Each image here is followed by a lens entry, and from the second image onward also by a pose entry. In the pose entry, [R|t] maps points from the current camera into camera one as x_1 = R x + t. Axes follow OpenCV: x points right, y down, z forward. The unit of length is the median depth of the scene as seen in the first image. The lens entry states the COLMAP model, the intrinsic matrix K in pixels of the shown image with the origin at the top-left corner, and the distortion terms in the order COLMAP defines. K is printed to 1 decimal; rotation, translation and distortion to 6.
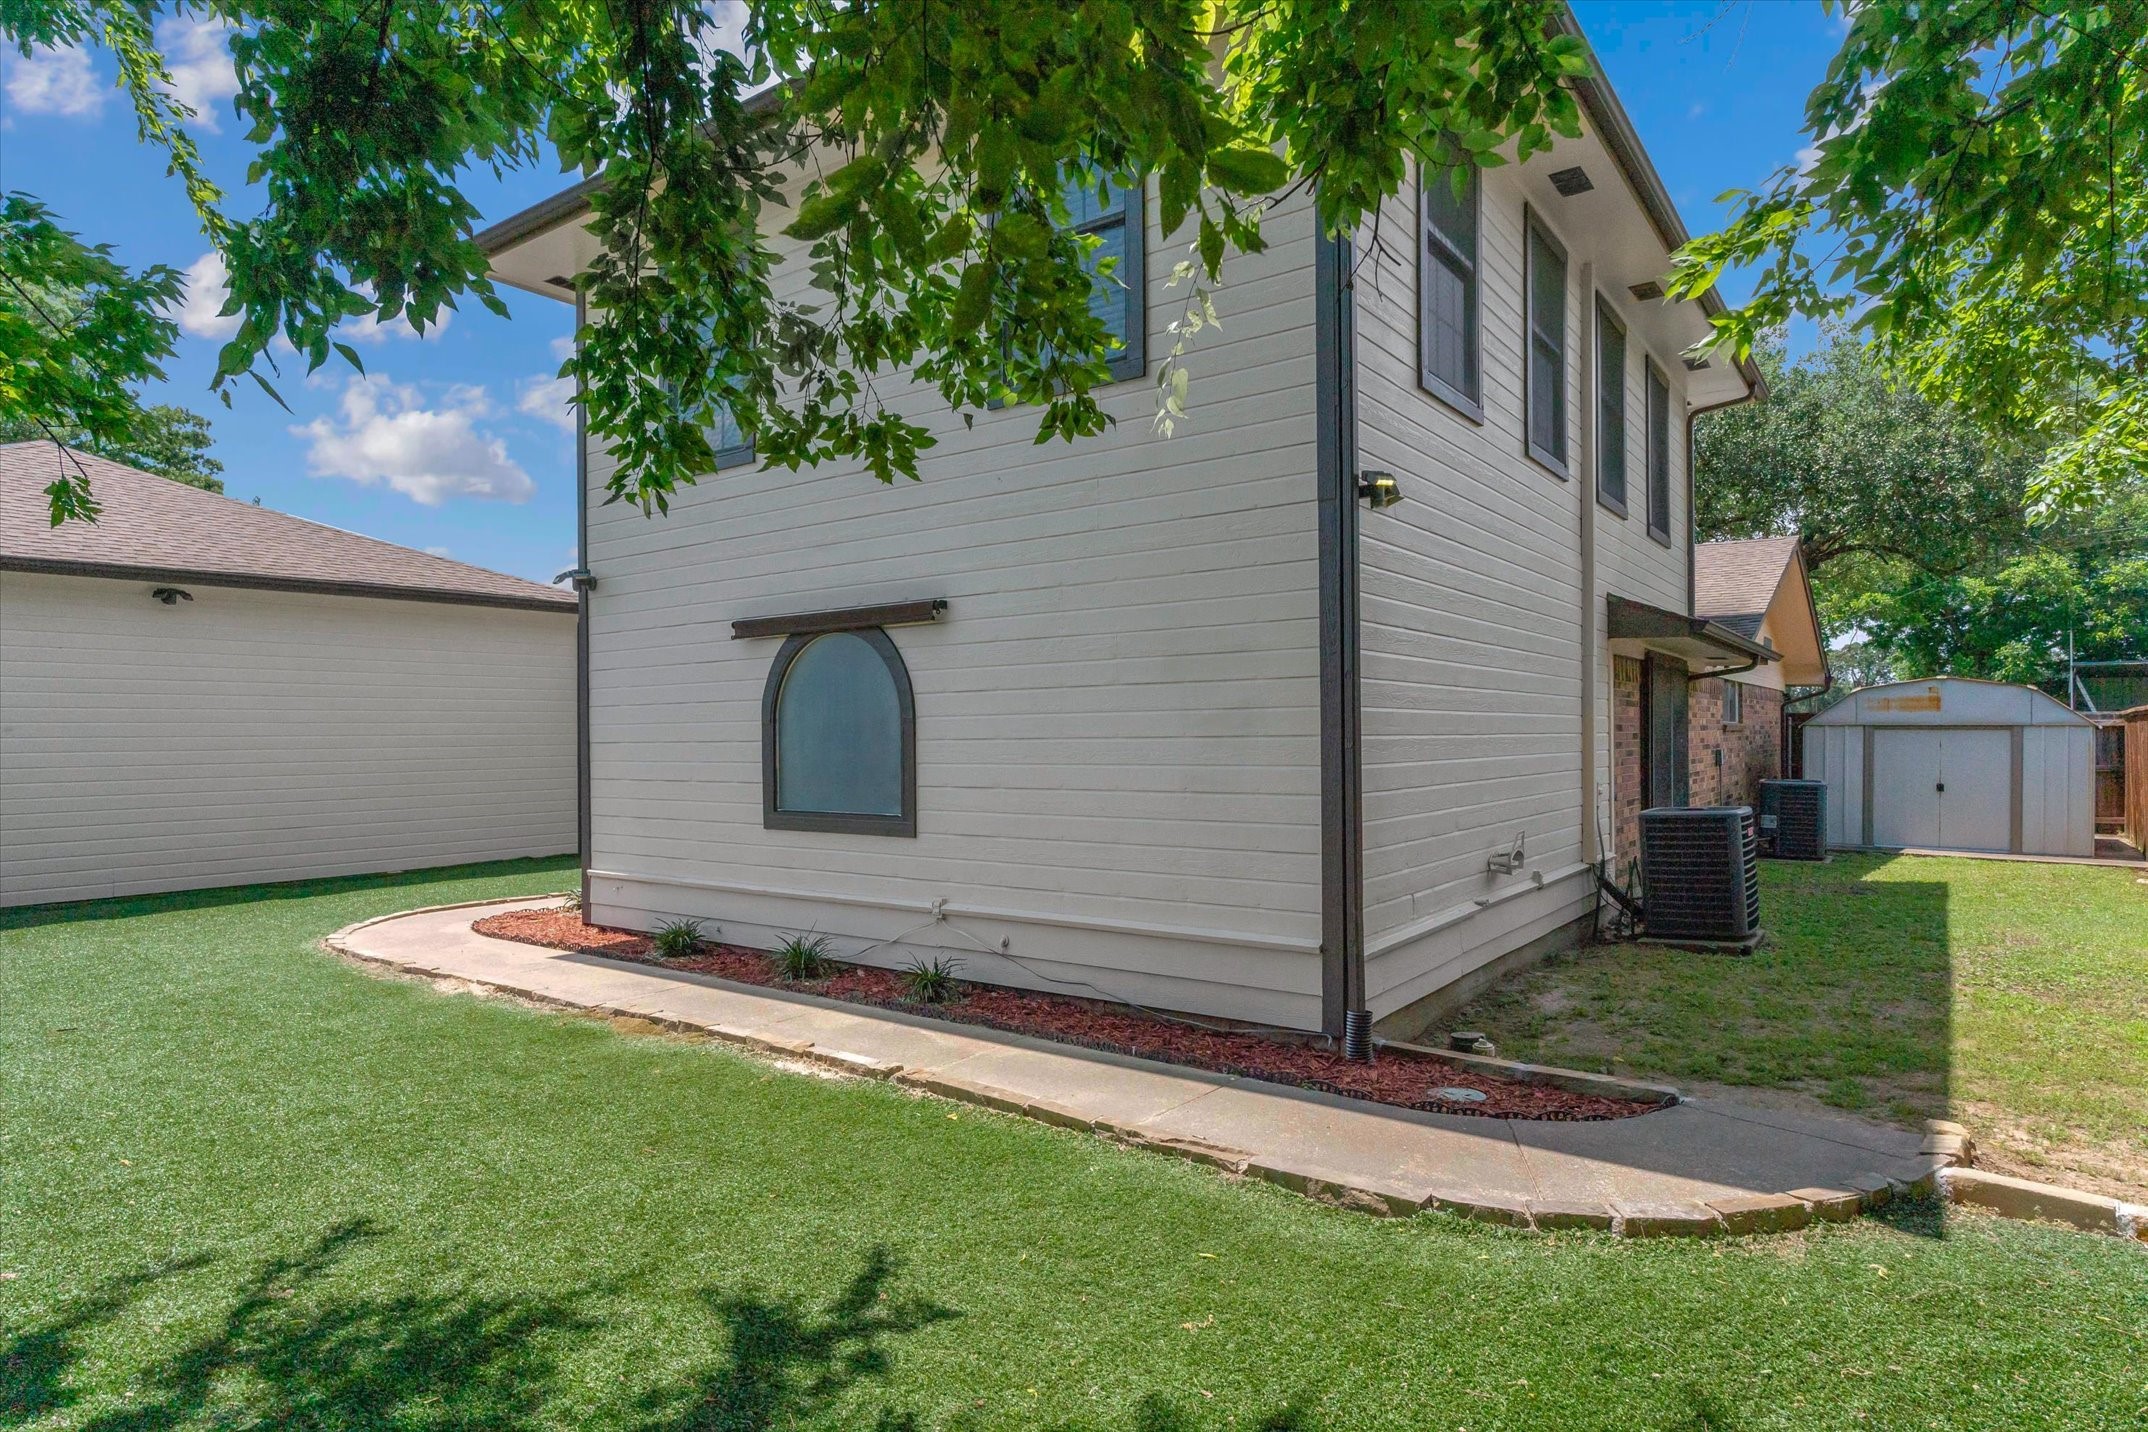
lens RADIAL K [[1199.2, 0, 1074.0], [0, 1199.2, 716.0], [0, 0, 1]] dist [0.004999, -0.000070]
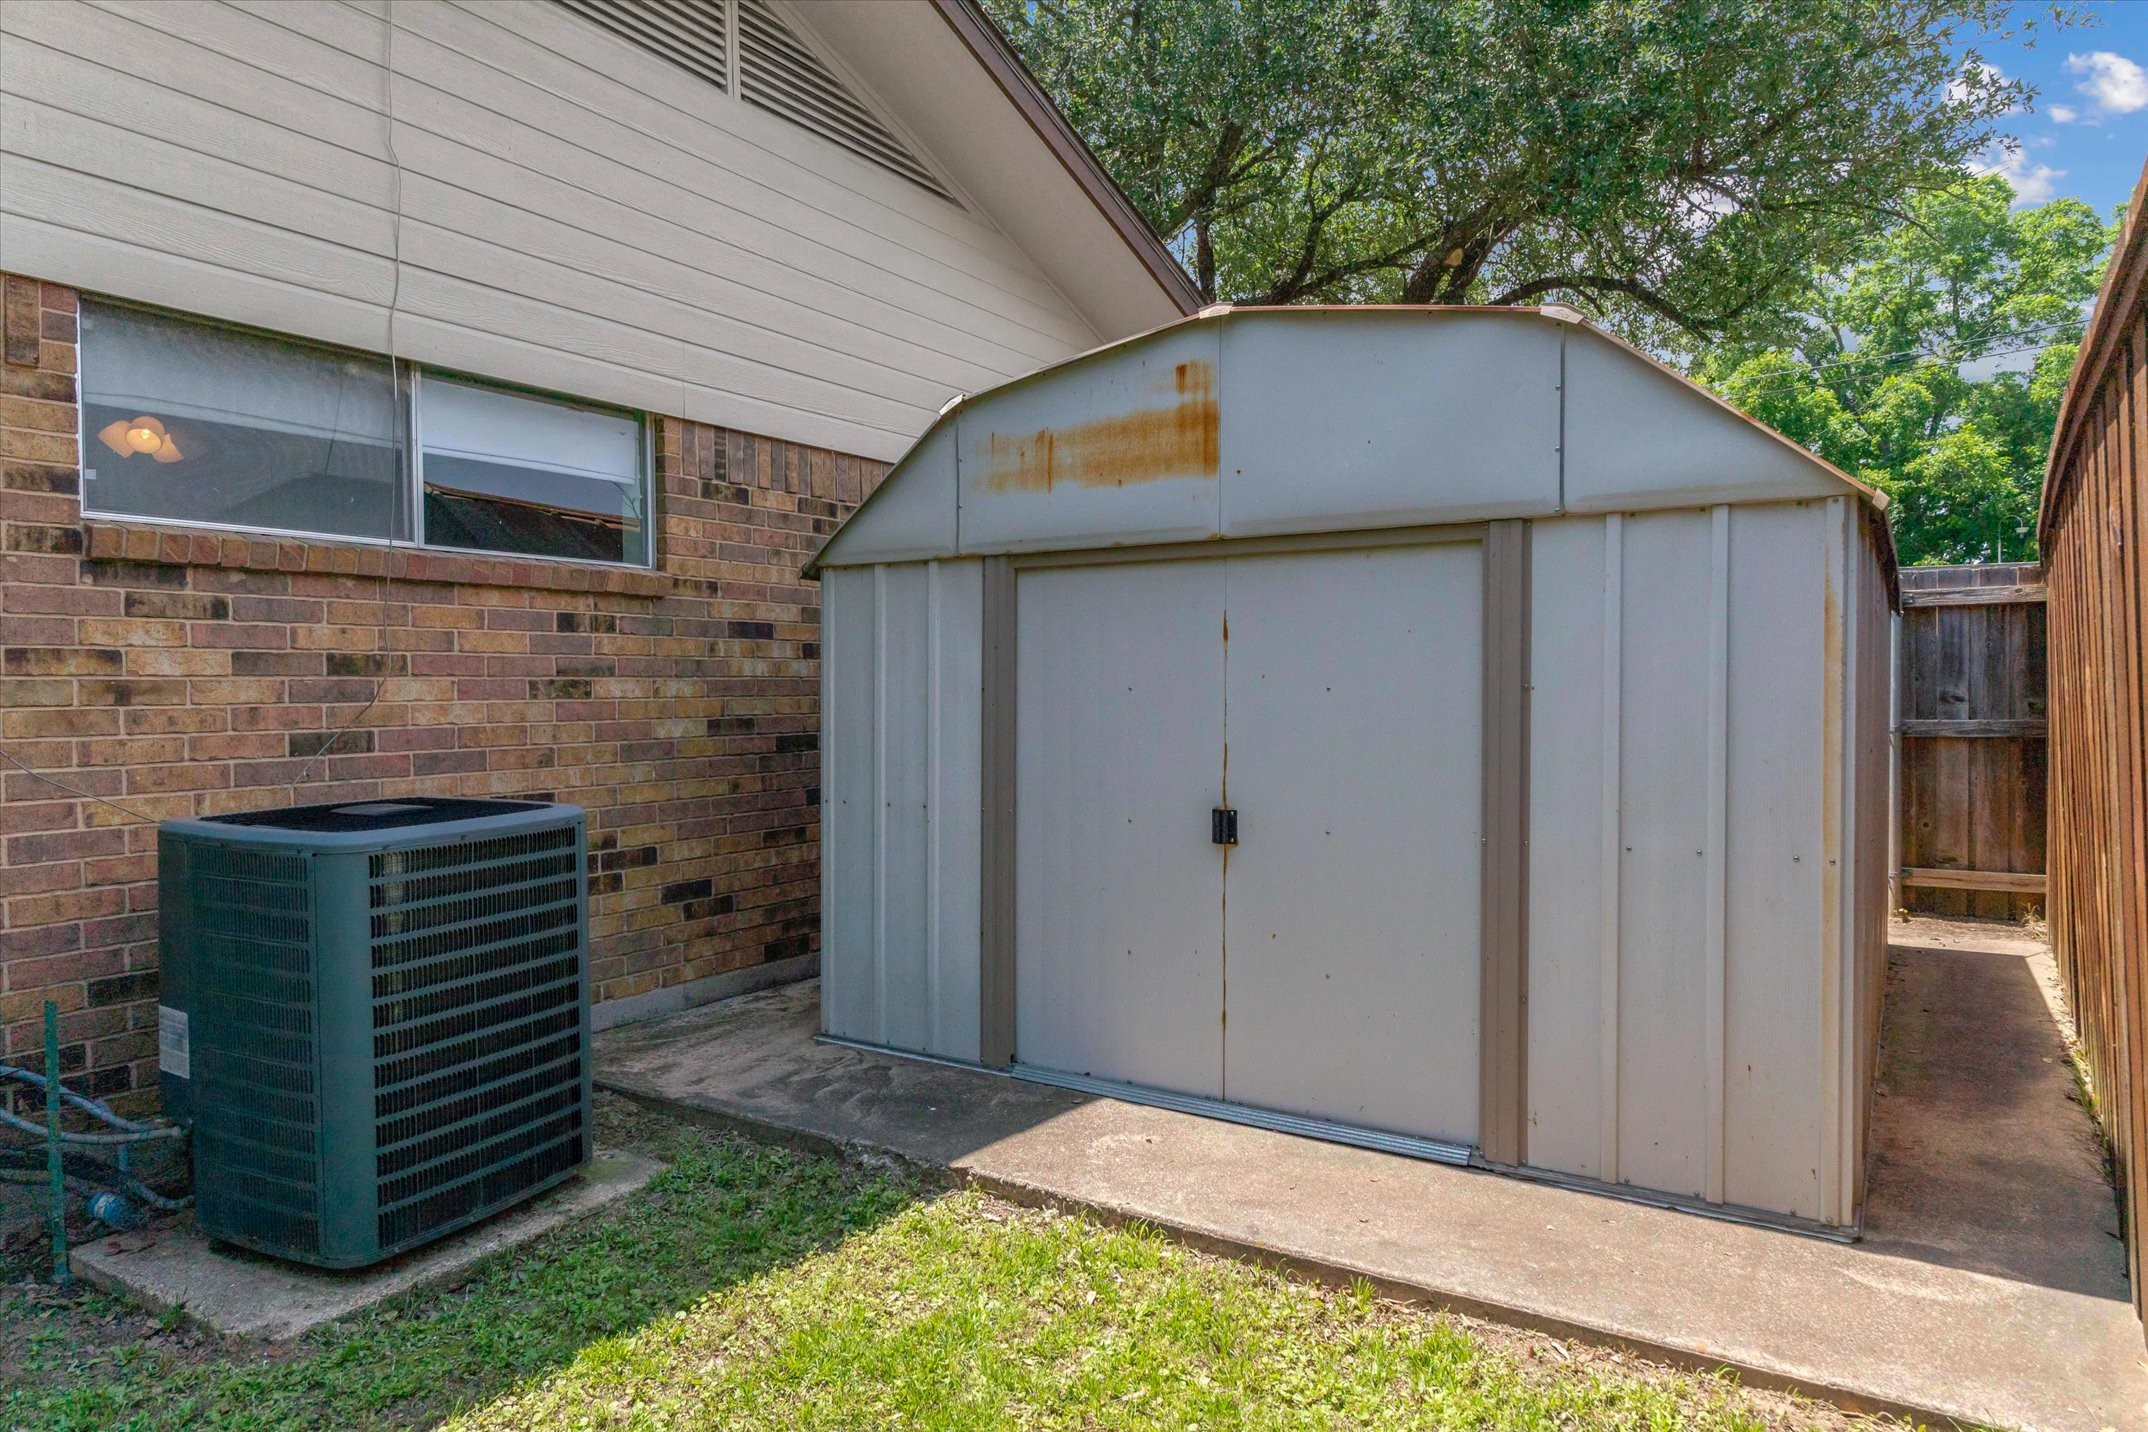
lens RADIAL K [[1263.8, 0, 1074.0], [0, 1263.8, 716.0], [0, 0, 1]] dist [0.001986, 0.000121]
pose [[0.998626, -0.003374, 0.052285, 0.492490], [0.001540, 0.999383, 0.035085, 0.022606], [-0.052371, -0.034956, 0.998016, 0.558402]]
